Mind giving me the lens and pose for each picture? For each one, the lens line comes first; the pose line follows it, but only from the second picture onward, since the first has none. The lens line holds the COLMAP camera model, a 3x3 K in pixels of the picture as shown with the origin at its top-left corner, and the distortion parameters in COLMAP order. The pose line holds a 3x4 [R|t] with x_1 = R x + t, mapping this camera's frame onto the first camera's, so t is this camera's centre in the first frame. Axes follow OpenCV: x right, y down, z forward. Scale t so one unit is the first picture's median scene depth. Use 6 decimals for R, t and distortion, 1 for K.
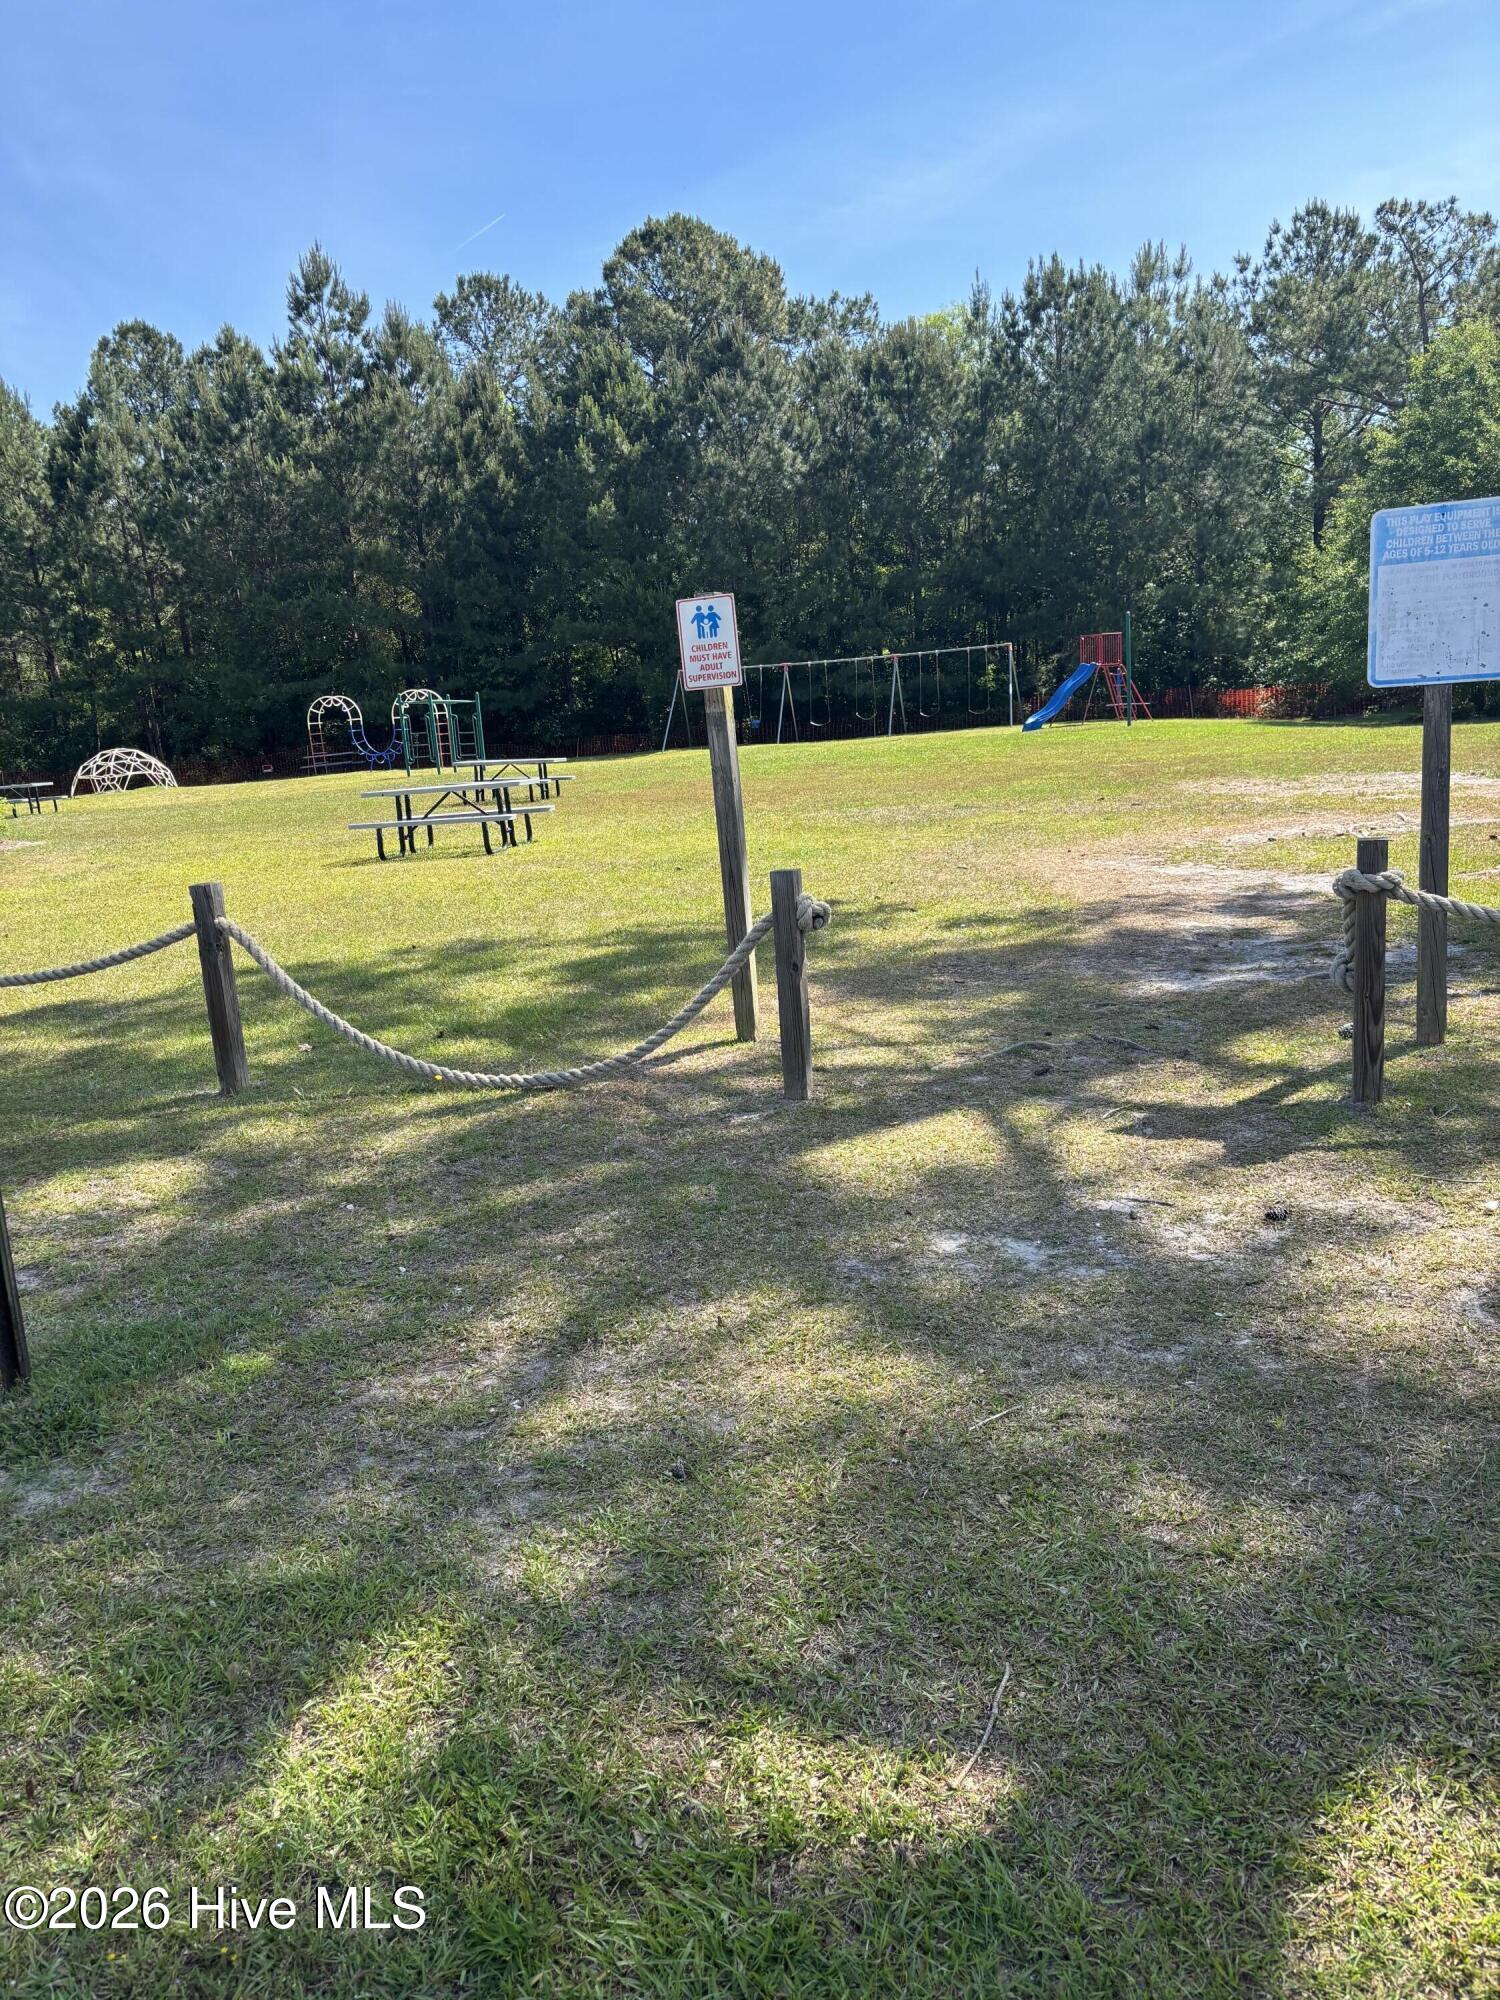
lens RADIAL K [[1492.1, 0, 748.1], [0, 1492.1, 990.1], [0, 0, 1]] dist [0.019009, -0.004877]
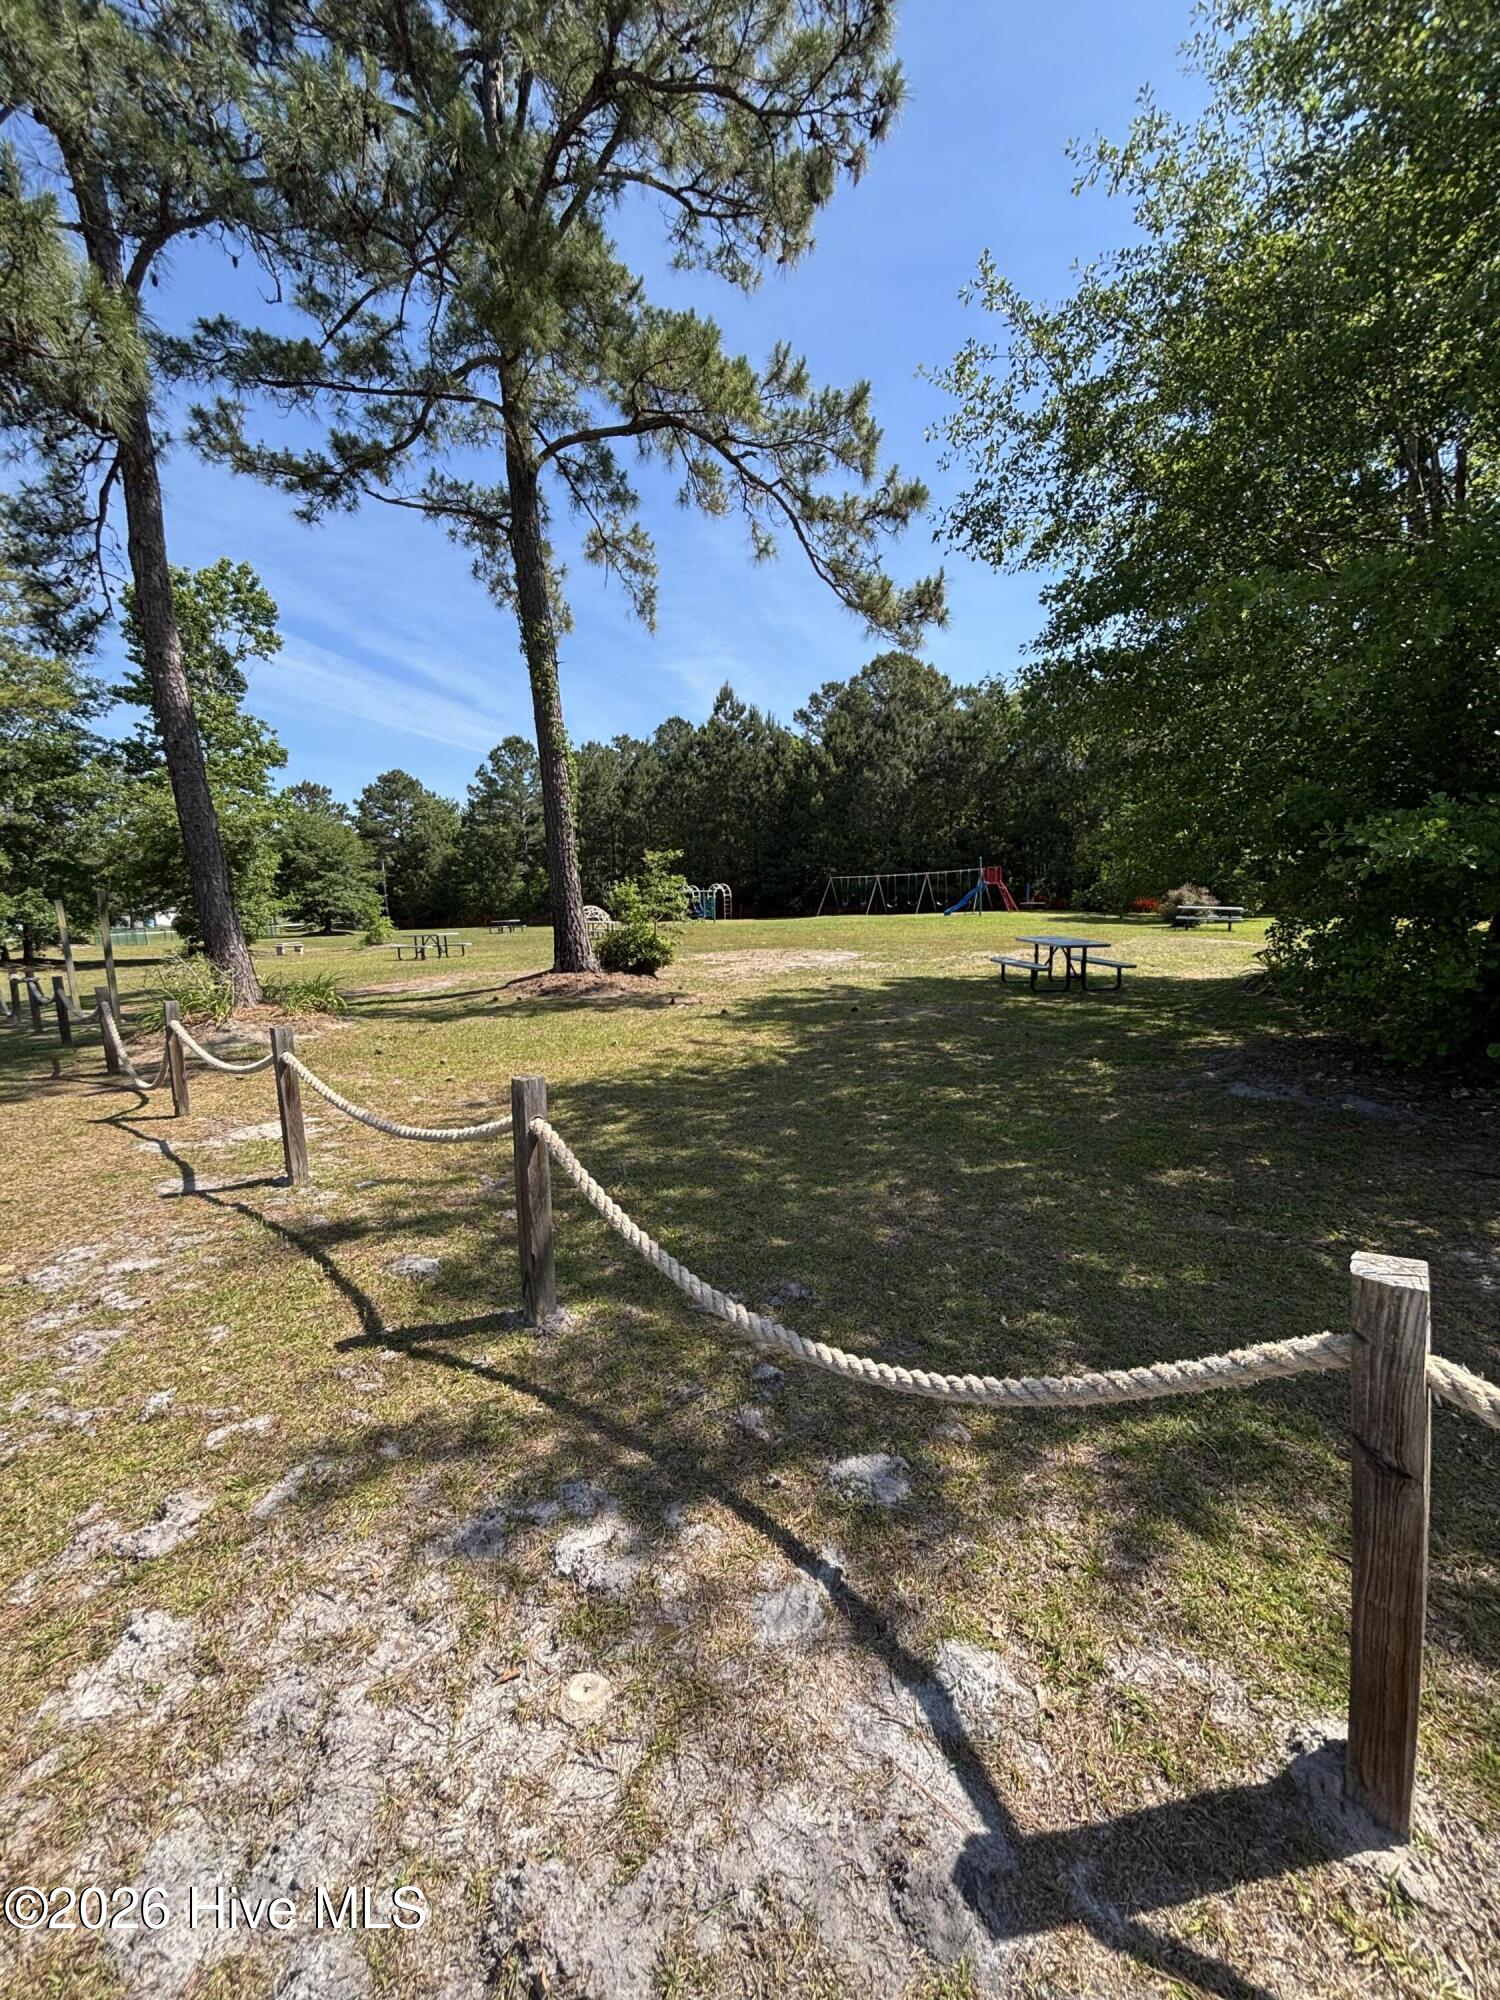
lens RADIAL K [[807.7, 0, 750.2], [0, 807.7, 1002.9], [0, 0, 1]] dist [0.003190, -0.000954]
pose [[0.904622, 0.089155, -0.416787, 0.310196], [-0.105217, 0.994326, -0.015675, -0.011524], [0.413024, 0.058033, 0.908869, -0.043876]]
